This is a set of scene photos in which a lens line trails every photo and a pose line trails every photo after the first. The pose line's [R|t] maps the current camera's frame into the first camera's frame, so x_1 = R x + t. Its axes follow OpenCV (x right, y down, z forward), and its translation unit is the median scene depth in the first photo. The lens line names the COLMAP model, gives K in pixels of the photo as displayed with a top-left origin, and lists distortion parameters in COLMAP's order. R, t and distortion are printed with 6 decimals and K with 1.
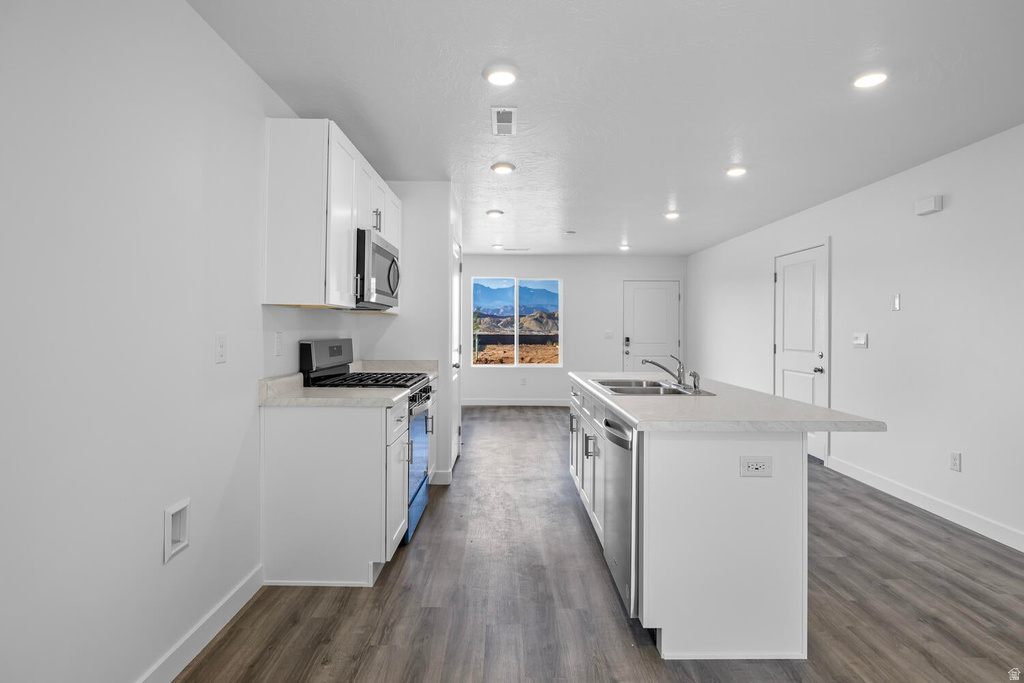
lens RADIAL K [[532.2, 0, 511.4], [0, 532.2, 329.6], [0, 0, 1]] dist [-0.001259, -0.000430]
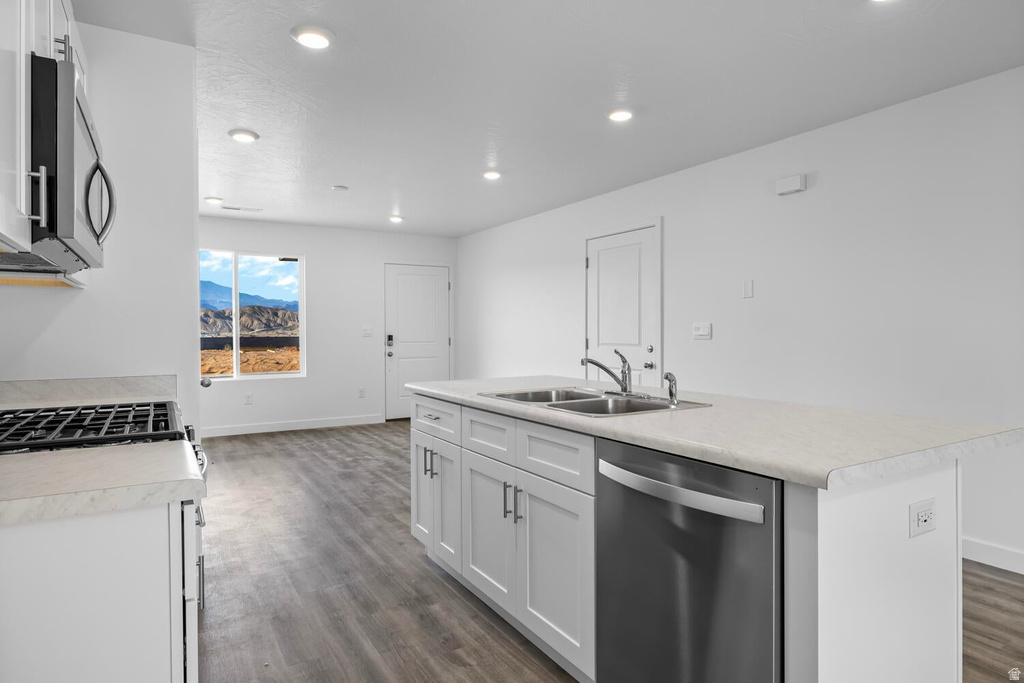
lens RADIAL K [[585.5, 0, 509.3], [0, 585.5, 337.4], [0, 0, 1]] dist [-0.000141, -0.000991]
pose [[0.859666, -0.015405, 0.510624, -0.113289], [0.009392, 0.999853, 0.014353, 0.010753], [-0.510770, -0.007543, 0.859684, 0.238208]]
